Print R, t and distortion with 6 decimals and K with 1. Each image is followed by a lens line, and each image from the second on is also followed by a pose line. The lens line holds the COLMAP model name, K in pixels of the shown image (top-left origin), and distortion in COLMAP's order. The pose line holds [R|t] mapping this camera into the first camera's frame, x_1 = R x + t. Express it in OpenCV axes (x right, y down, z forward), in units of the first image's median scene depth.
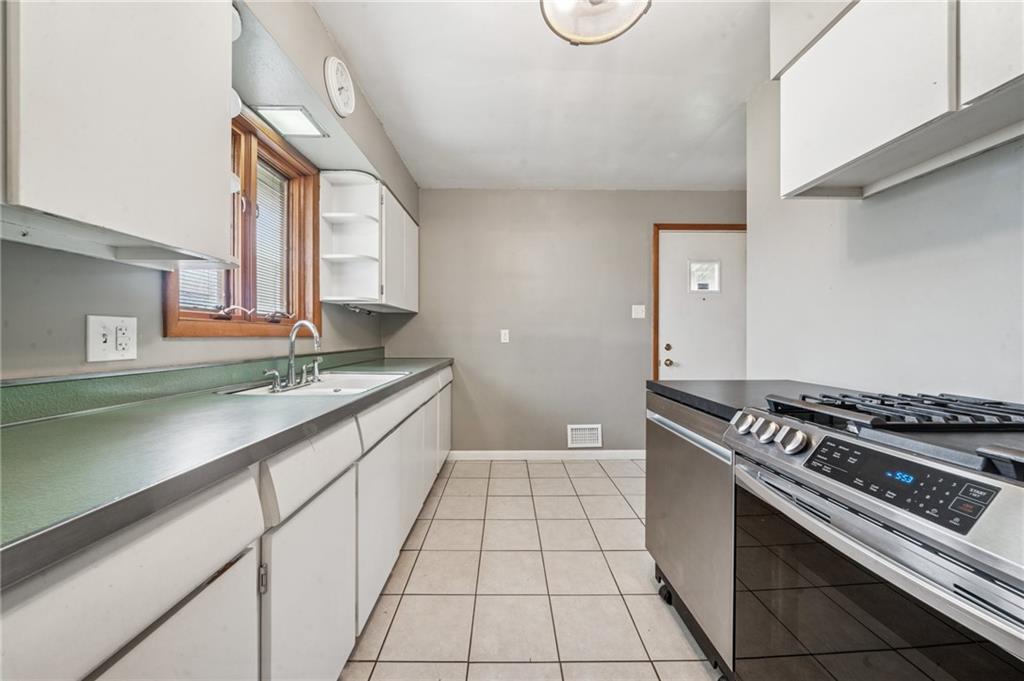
lens RADIAL K [[369.2, 0, 512.0], [0, 369.2, 340.5], [0, 0, 1]] dist [0.000019, 0.000010]
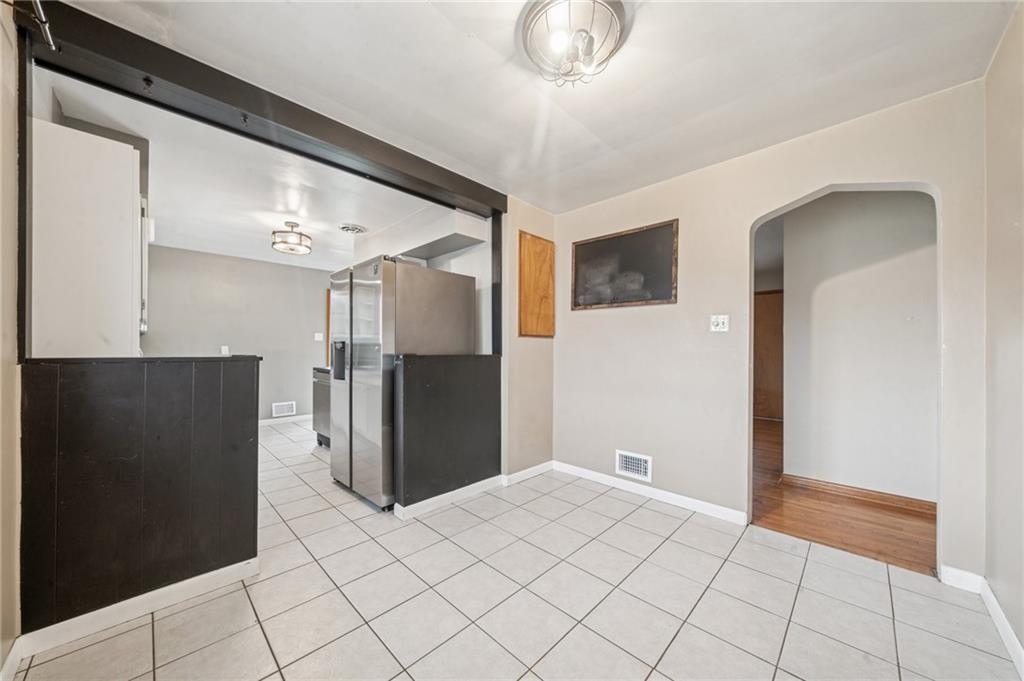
lens RADIAL K [[353.8, 0, 508.7], [0, 353.8, 351.2], [0, 0, 1]] dist [0.000611, 0.000011]
pose [[0.714308, -0.000621, 0.699831, -0.207844], [0.001834, 0.999998, -0.000985, -0.004982], [-0.699829, 0.001987, 0.714308, -0.895505]]
